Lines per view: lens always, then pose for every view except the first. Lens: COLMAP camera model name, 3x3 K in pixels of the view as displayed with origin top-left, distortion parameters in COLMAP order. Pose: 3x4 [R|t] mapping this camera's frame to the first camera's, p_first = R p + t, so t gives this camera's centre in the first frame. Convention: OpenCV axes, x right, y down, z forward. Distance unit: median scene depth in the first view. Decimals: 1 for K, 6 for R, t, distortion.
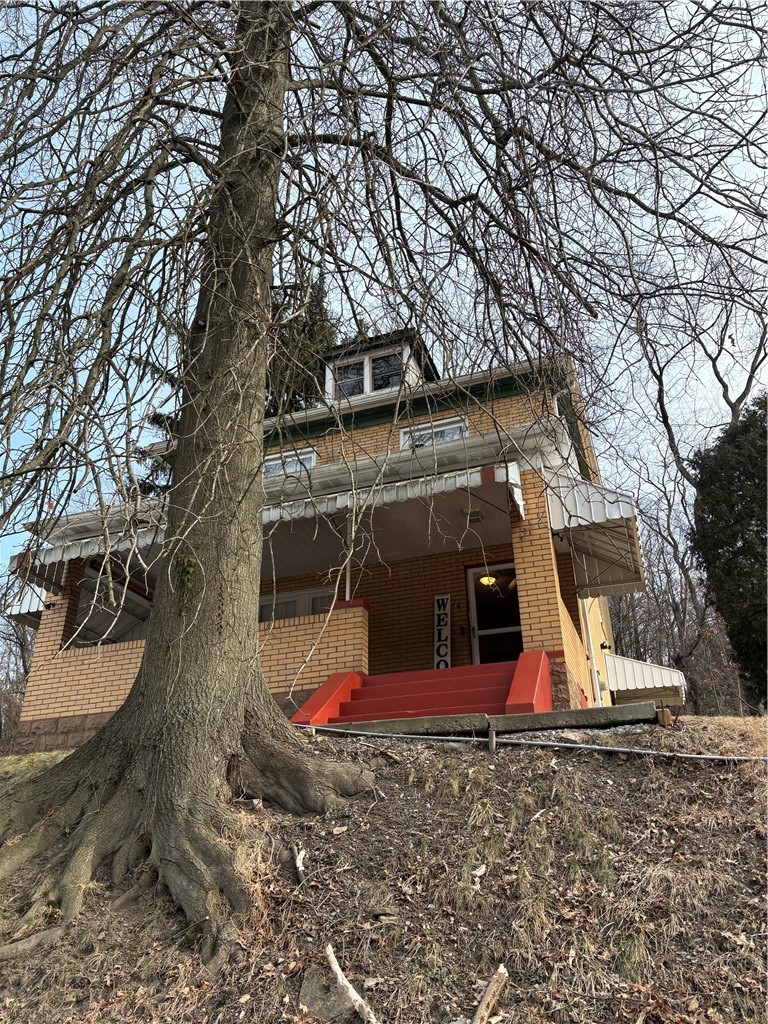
lens RADIAL K [[772.3, 0, 383.7], [0, 772.3, 512.1], [0, 0, 1]] dist [0.021275, -0.011493]
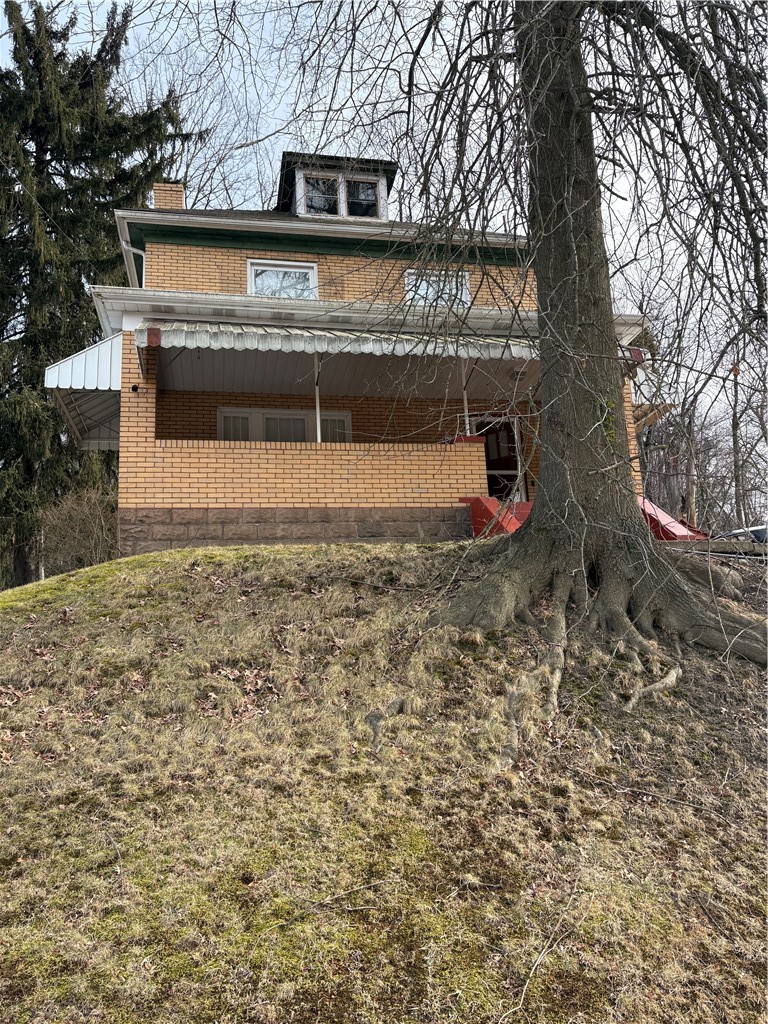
lens RADIAL K [[772.3, 0, 382.8], [0, 772.3, 511.9], [0, 0, 1]] dist [0.021275, -0.011493]
pose [[0.871390, 0.087250, 0.482771, -0.639716], [-0.196627, 0.963675, 0.180746, 0.035356], [-0.449464, -0.252426, 0.856892, 0.025665]]
